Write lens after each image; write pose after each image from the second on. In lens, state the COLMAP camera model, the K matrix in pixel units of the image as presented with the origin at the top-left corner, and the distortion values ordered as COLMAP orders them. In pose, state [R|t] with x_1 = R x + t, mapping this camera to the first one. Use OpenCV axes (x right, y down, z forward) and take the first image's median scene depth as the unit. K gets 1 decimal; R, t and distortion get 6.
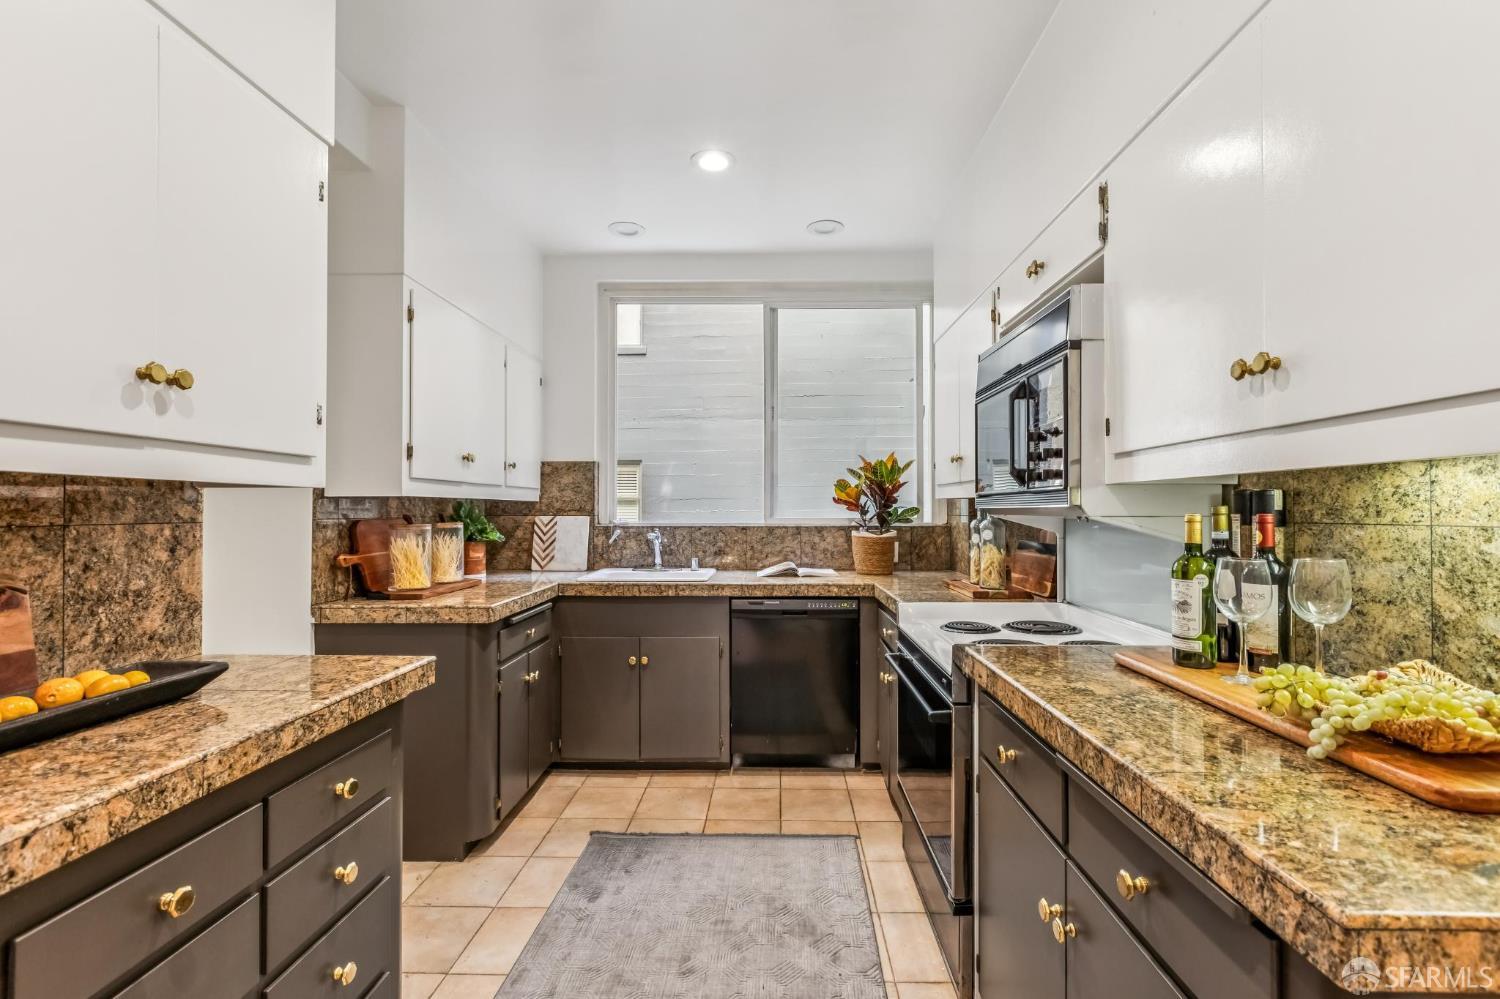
lens RADIAL K [[662.8, 0, 750.0], [0, 662.8, 499.5], [0, 0, 1]] dist [0.000802, 0.000050]
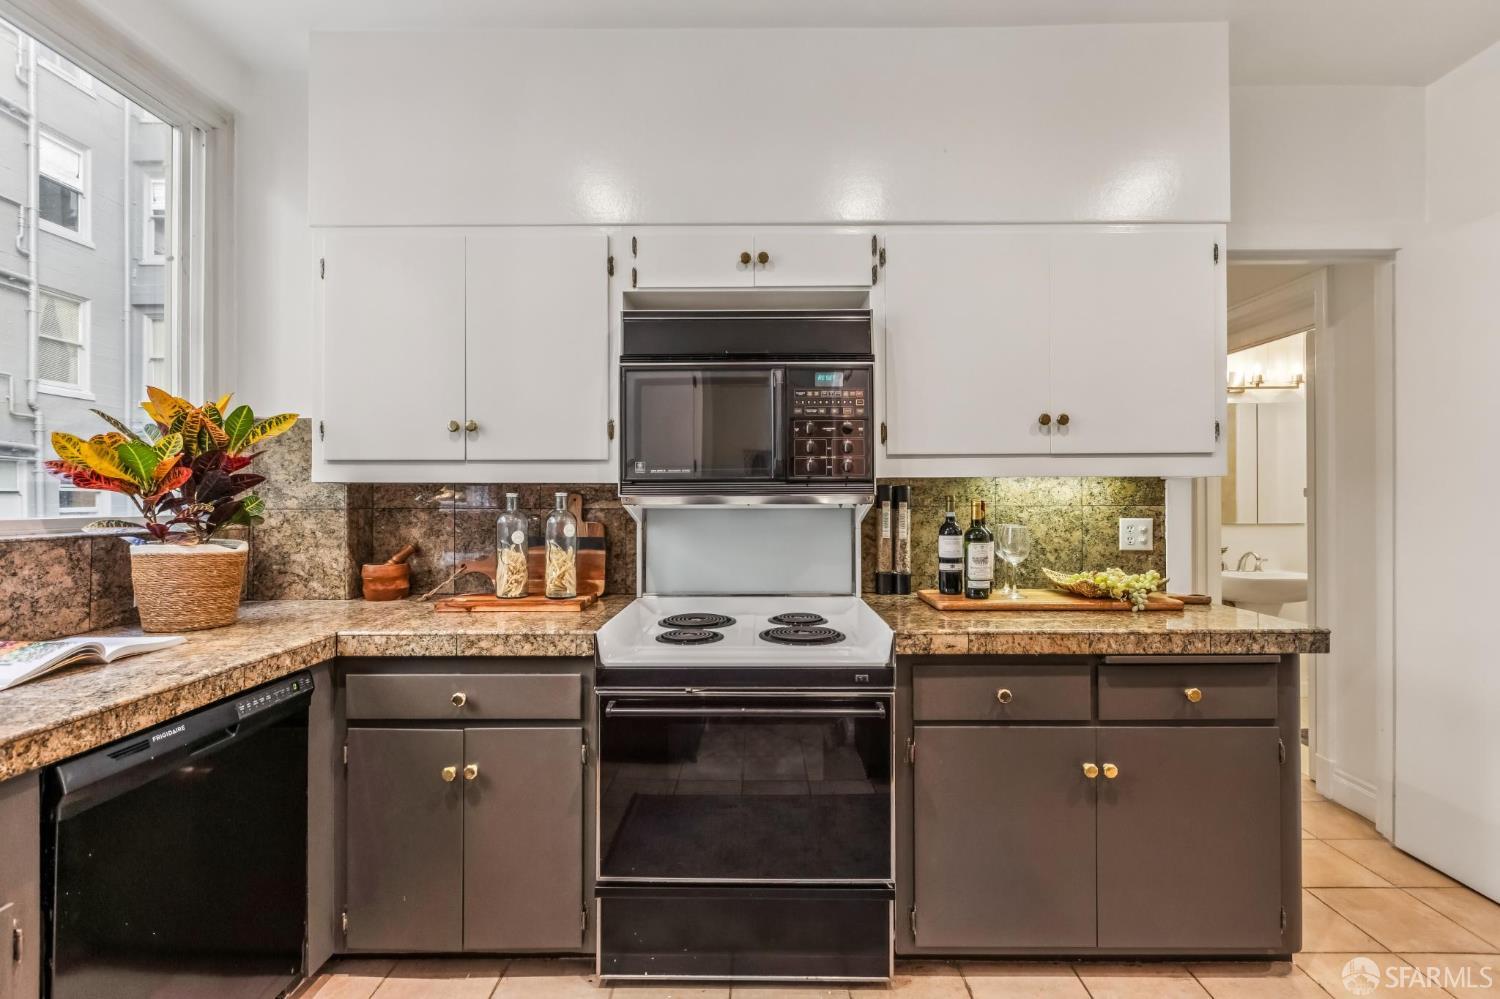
lens RADIAL K [[662.8, 0, 750.0], [0, 662.8, 499.5], [0, 0, 1]] dist [0.000802, 0.000050]
pose [[-0.027899, 0.005550, 0.999595, -0.372930], [-0.012401, 0.999906, -0.005898, 0.015150], [-0.999534, -0.012561, -0.027828, 0.675084]]
